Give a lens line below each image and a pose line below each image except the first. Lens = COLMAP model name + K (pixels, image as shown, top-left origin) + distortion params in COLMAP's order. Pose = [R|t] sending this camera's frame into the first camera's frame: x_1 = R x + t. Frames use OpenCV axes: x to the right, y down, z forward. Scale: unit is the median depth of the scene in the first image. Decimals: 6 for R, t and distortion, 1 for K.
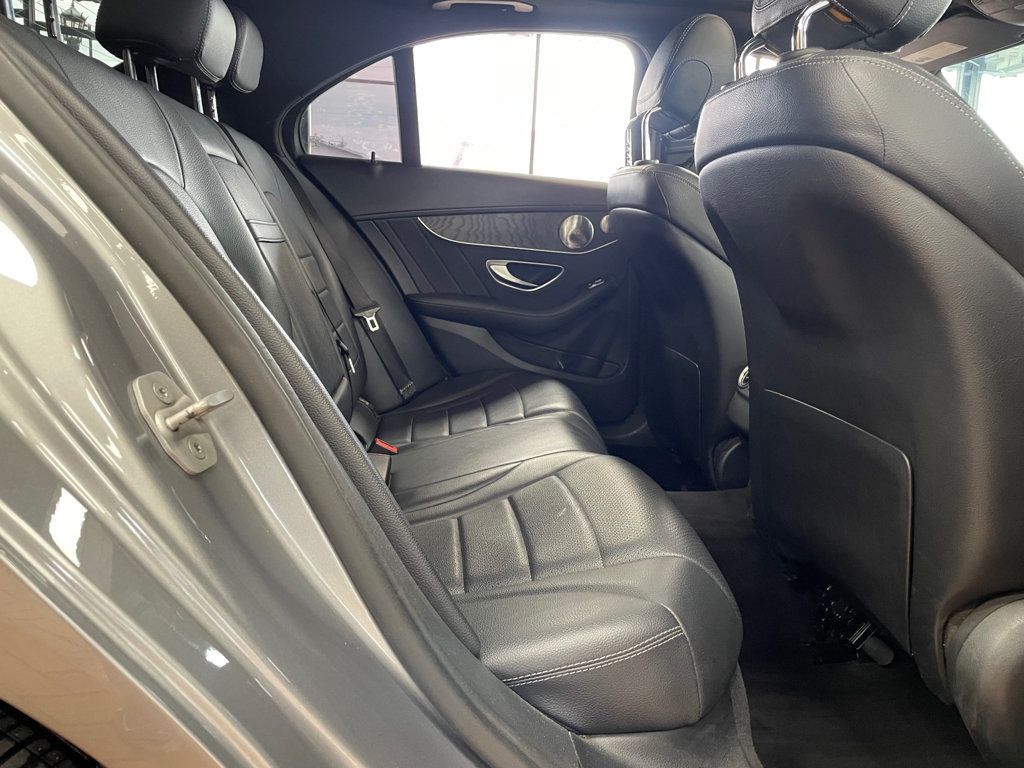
lens RADIAL K [[775.7, 0, 501.9], [0, 775.7, 388.4], [0, 0, 1]] dist [0.044866, -0.052876]
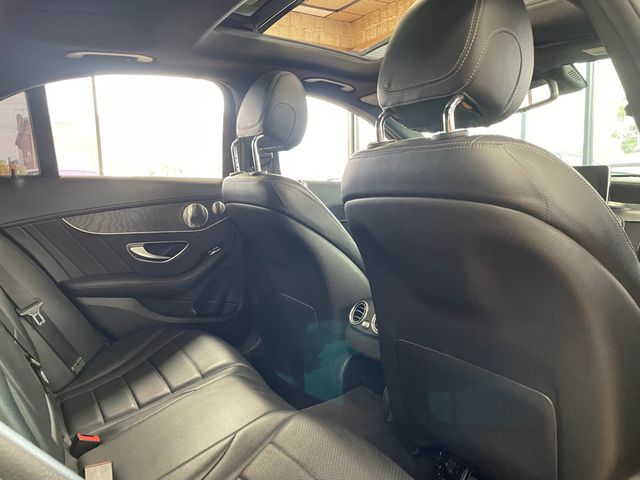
lens RADIAL K [[484.8, 0, 325.1], [0, 484.8, 241.7], [0, 0, 1]] dist [0.044866, -0.052876]
pose [[0.878726, -0.132310, 0.458622, -0.103069], [0.157403, 0.987393, -0.016729, -0.108156], [-0.450627, 0.086889, 0.888474, 0.144286]]
